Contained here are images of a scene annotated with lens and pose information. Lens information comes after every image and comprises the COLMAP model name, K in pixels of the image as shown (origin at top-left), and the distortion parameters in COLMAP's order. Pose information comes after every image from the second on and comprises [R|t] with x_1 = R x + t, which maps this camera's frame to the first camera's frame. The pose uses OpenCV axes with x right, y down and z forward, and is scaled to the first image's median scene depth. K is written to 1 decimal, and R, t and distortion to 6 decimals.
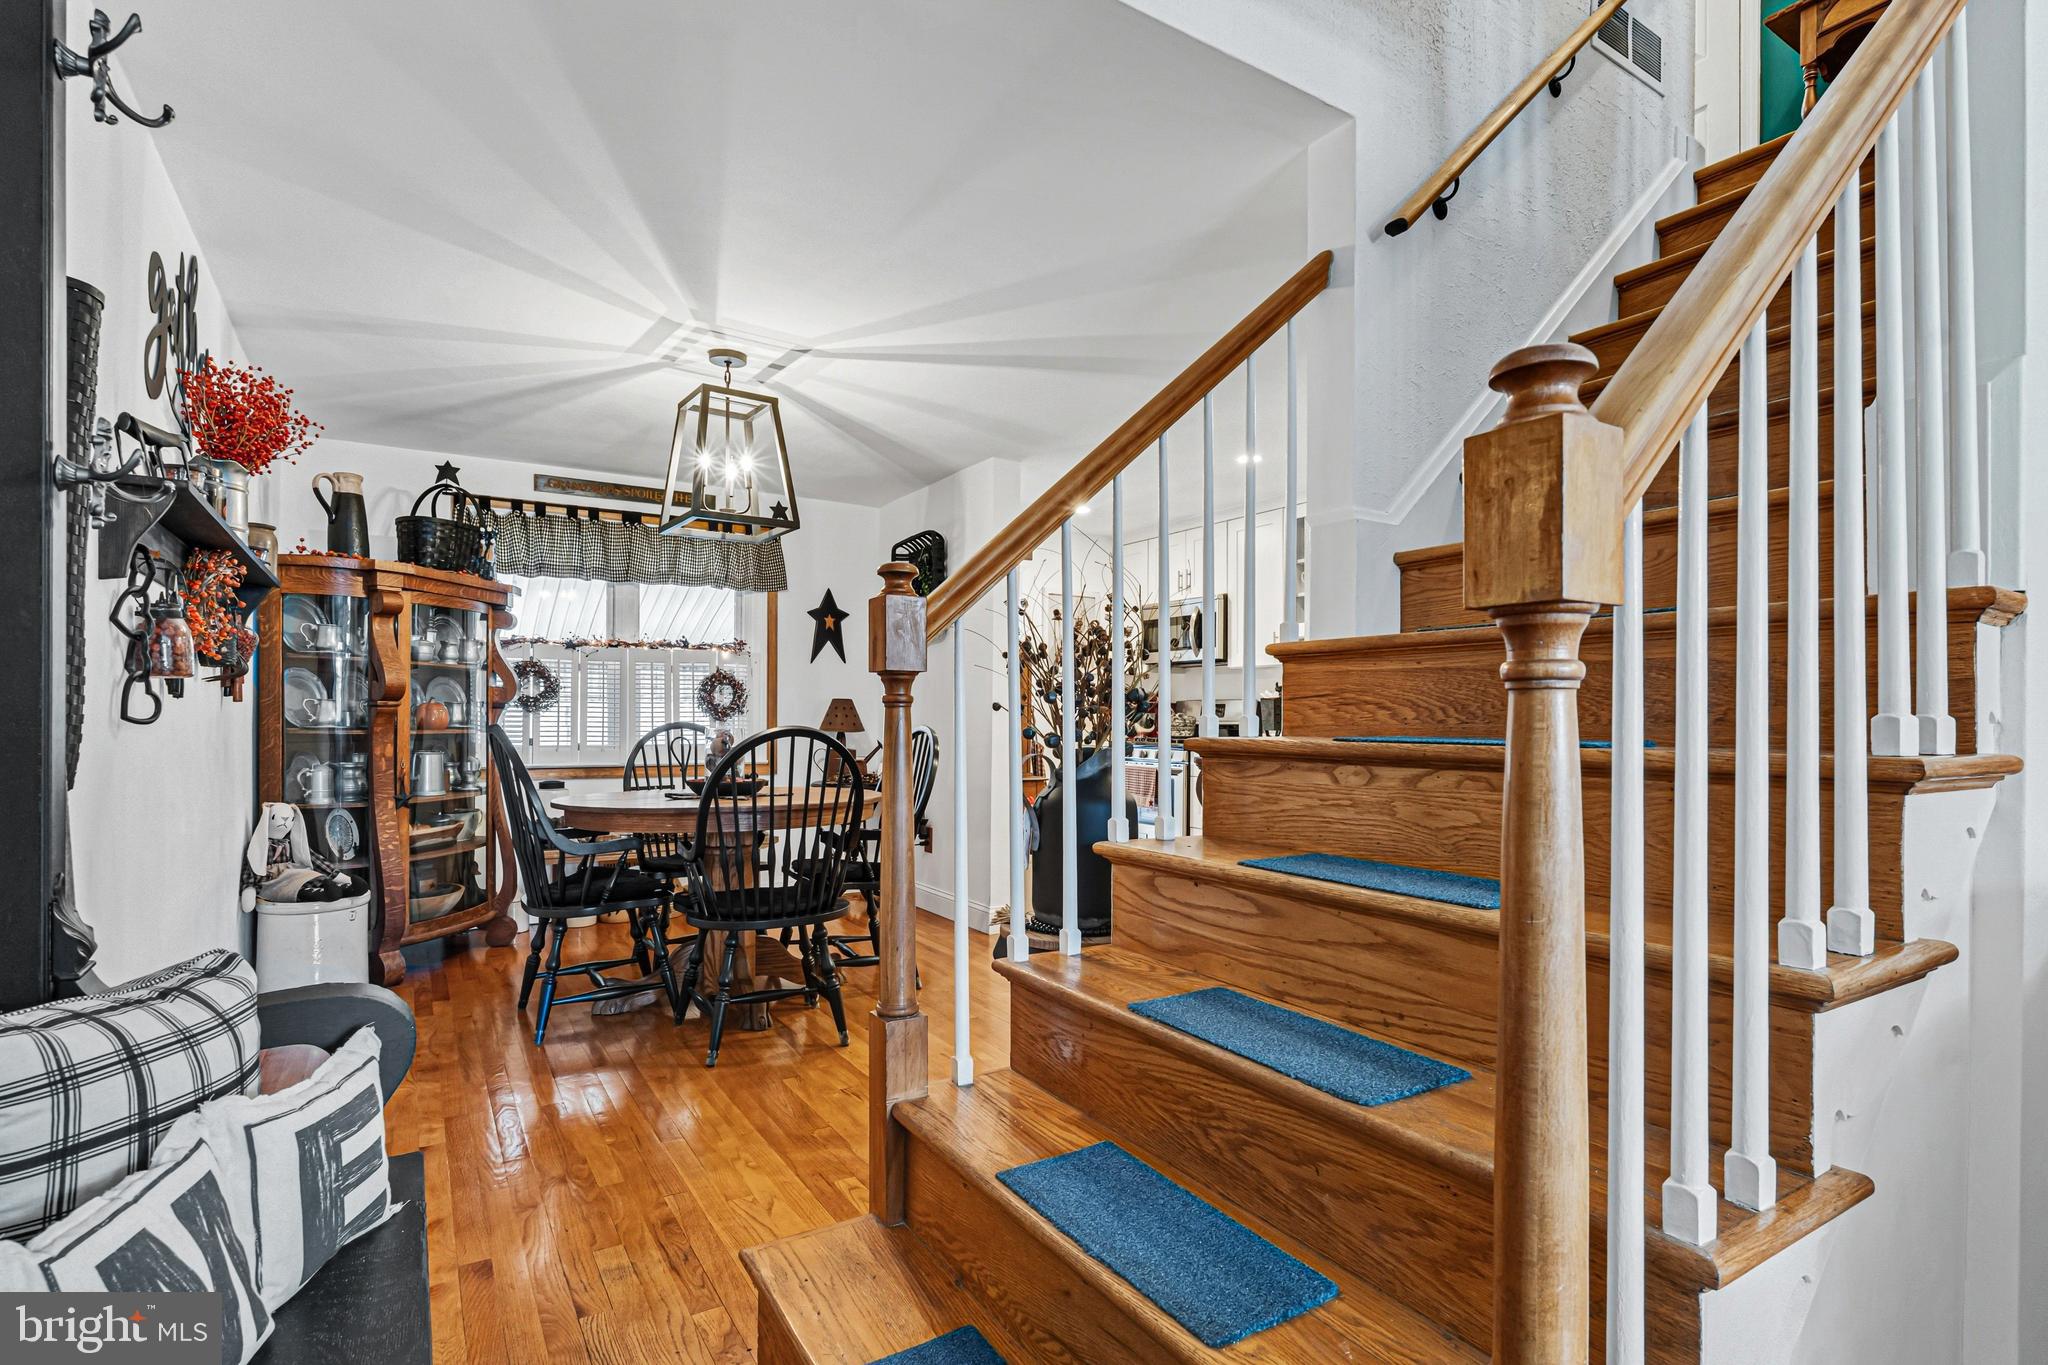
lens RADIAL K [[959.9, 0, 1029.2], [0, 959.9, 724.0], [0, 0, 1]] dist [-0.003700, 0.000630]
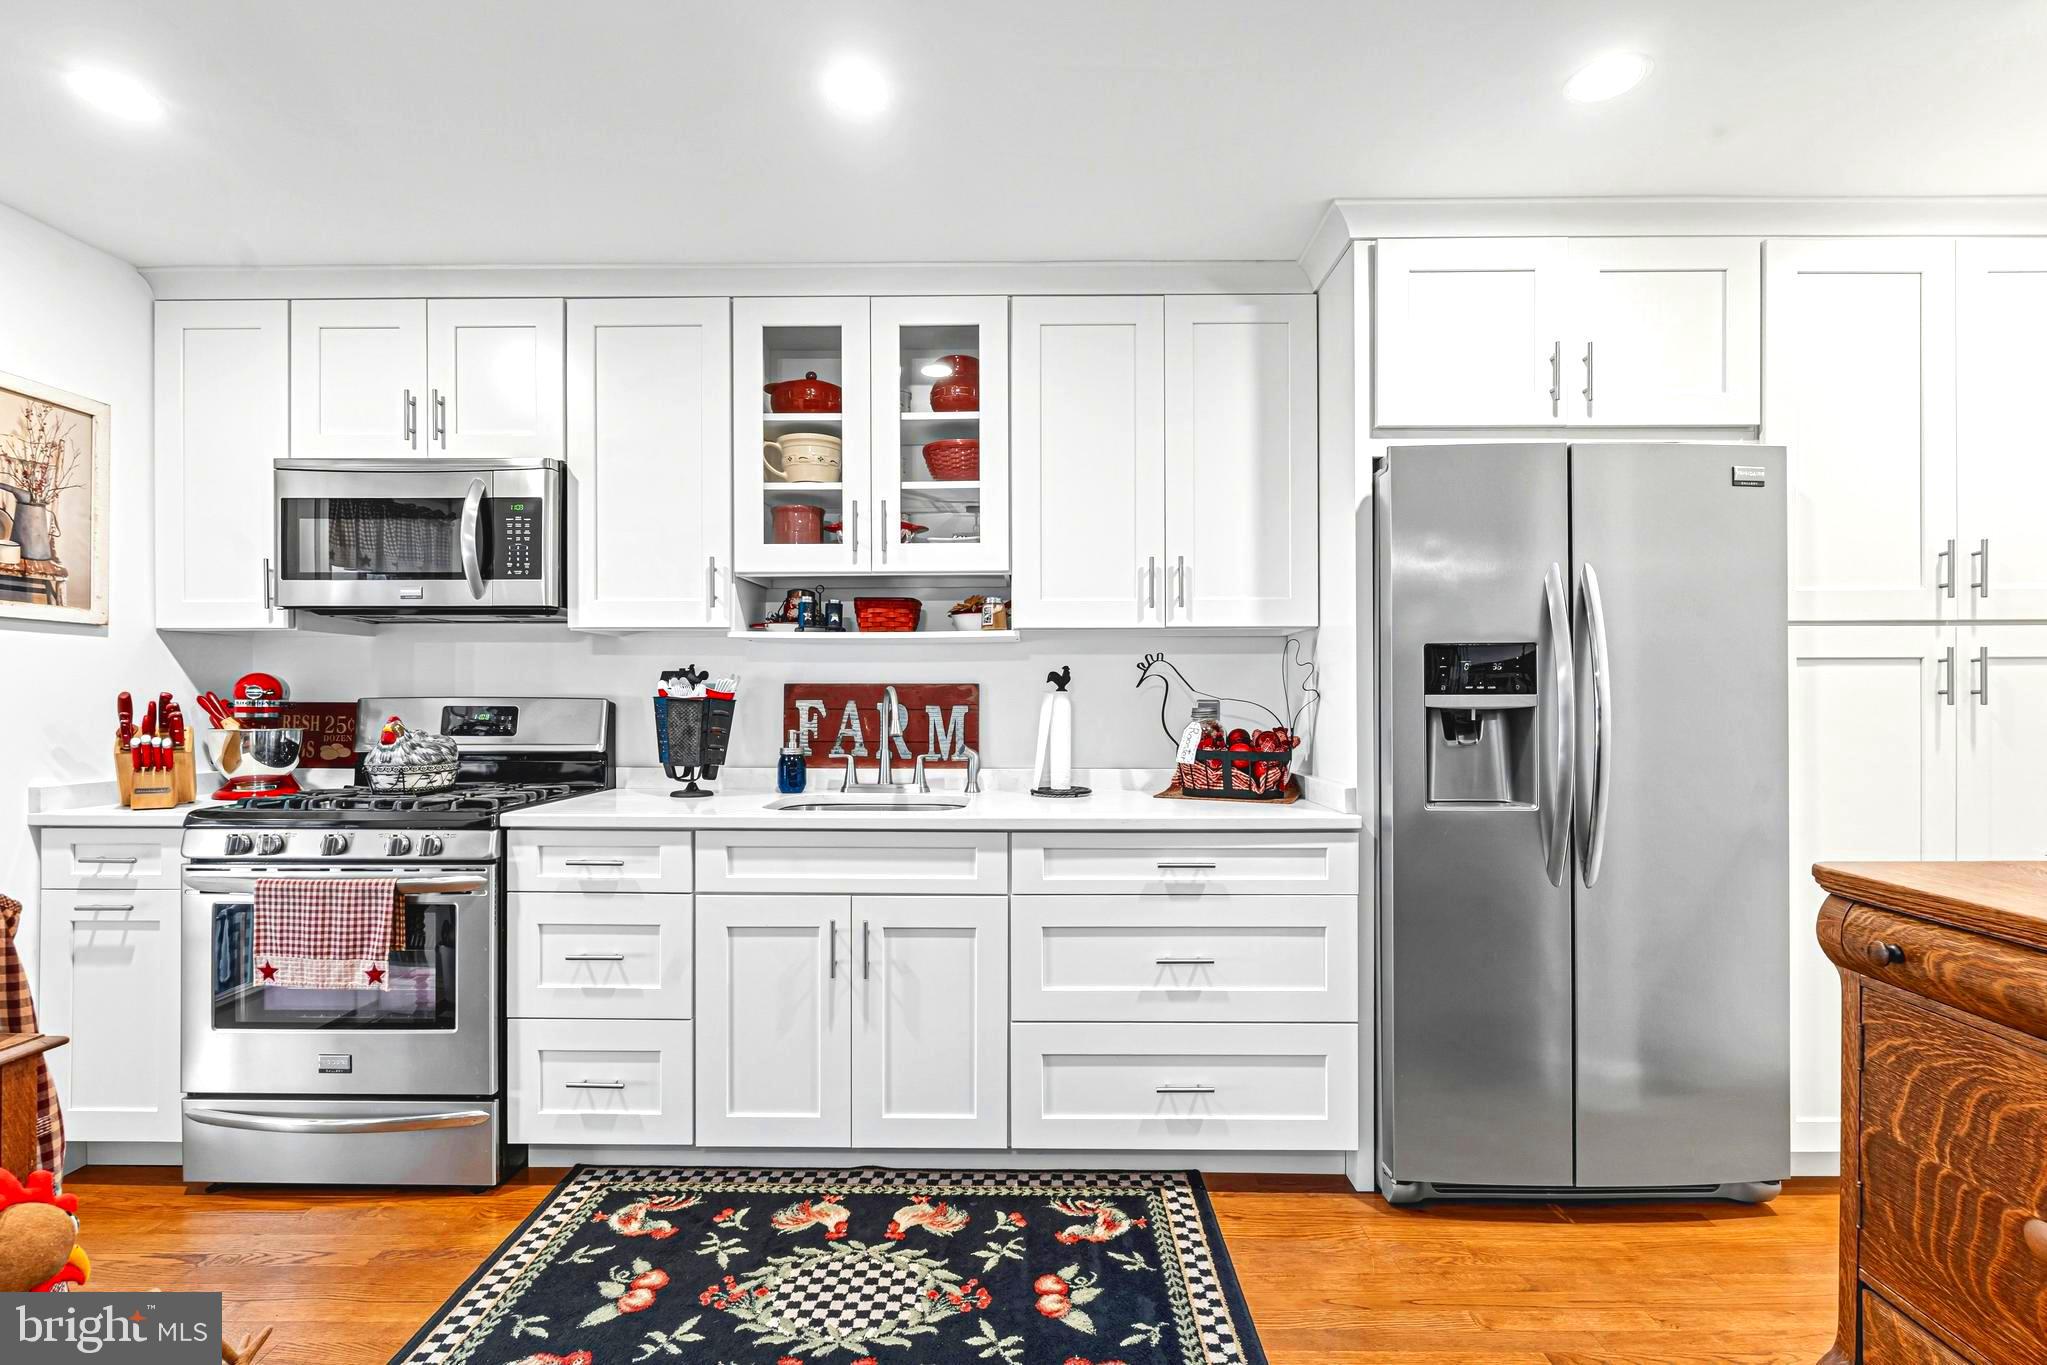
lens RADIAL K [[925.9, 0, 1014.3], [0, 925.9, 700.0], [0, 0, 1]] dist [0.000474, 0.000106]
pose [[0.552929, -0.008126, 0.833189, -0.054937], [0.009206, 0.999951, 0.003644, -0.037714], [-0.833178, 0.005655, 0.552976, 0.901069]]
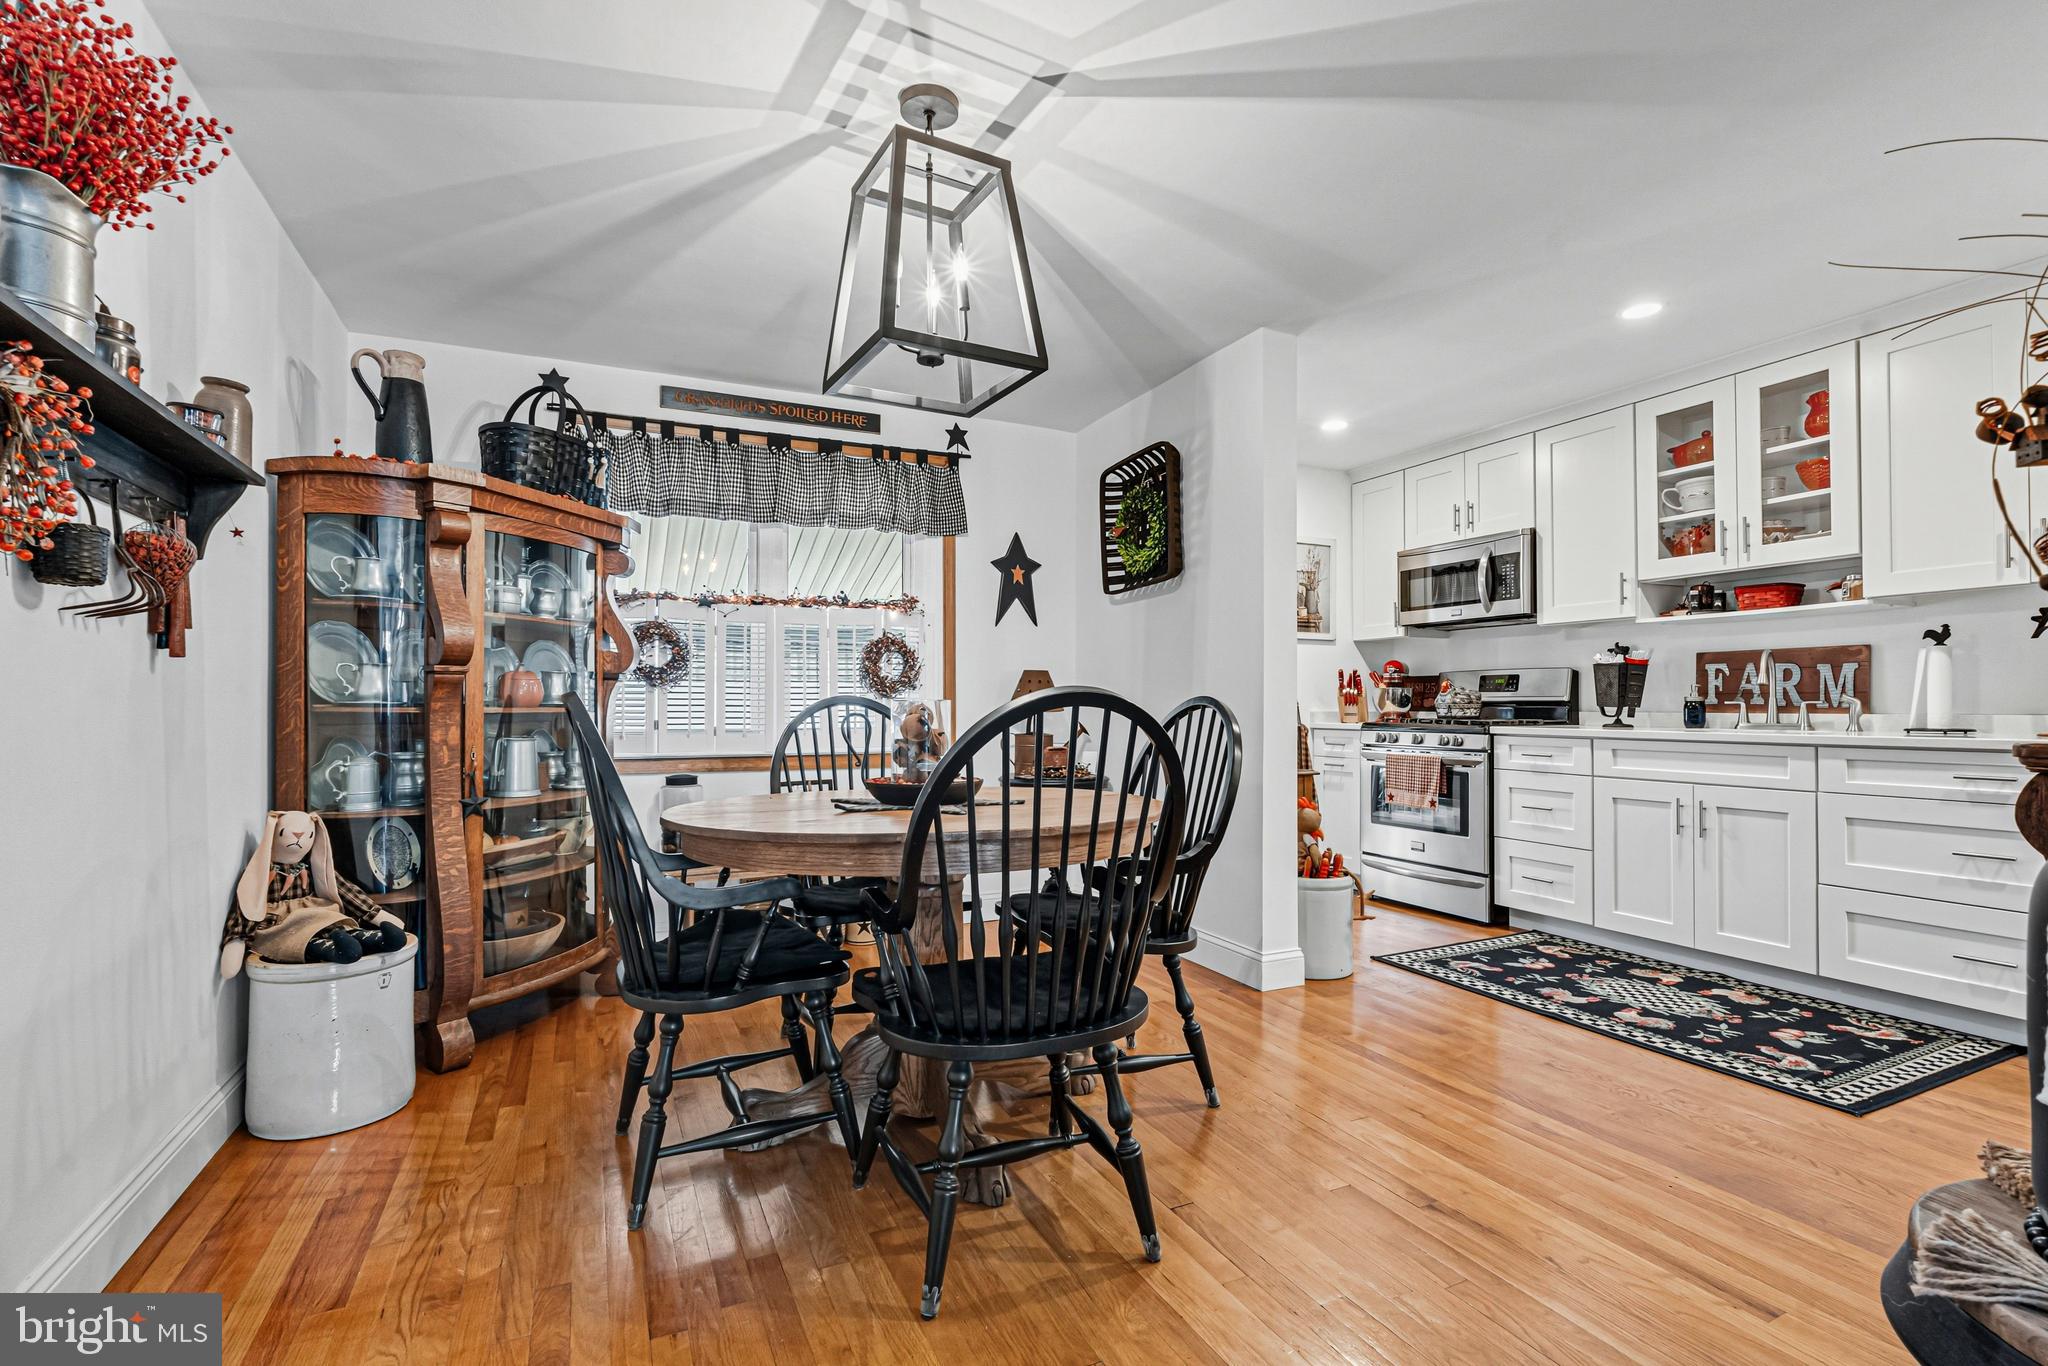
lens RADIAL K [[926.3, 0, 1038.0], [0, 926.3, 699.1], [0, 0, 1]] dist [0.000474, 0.000106]
pose [[0.993189, -0.008325, -0.116219, -0.150636], [0.006548, 0.999856, -0.015662, 0.013388], [0.116333, 0.014795, 0.993100, 0.351705]]
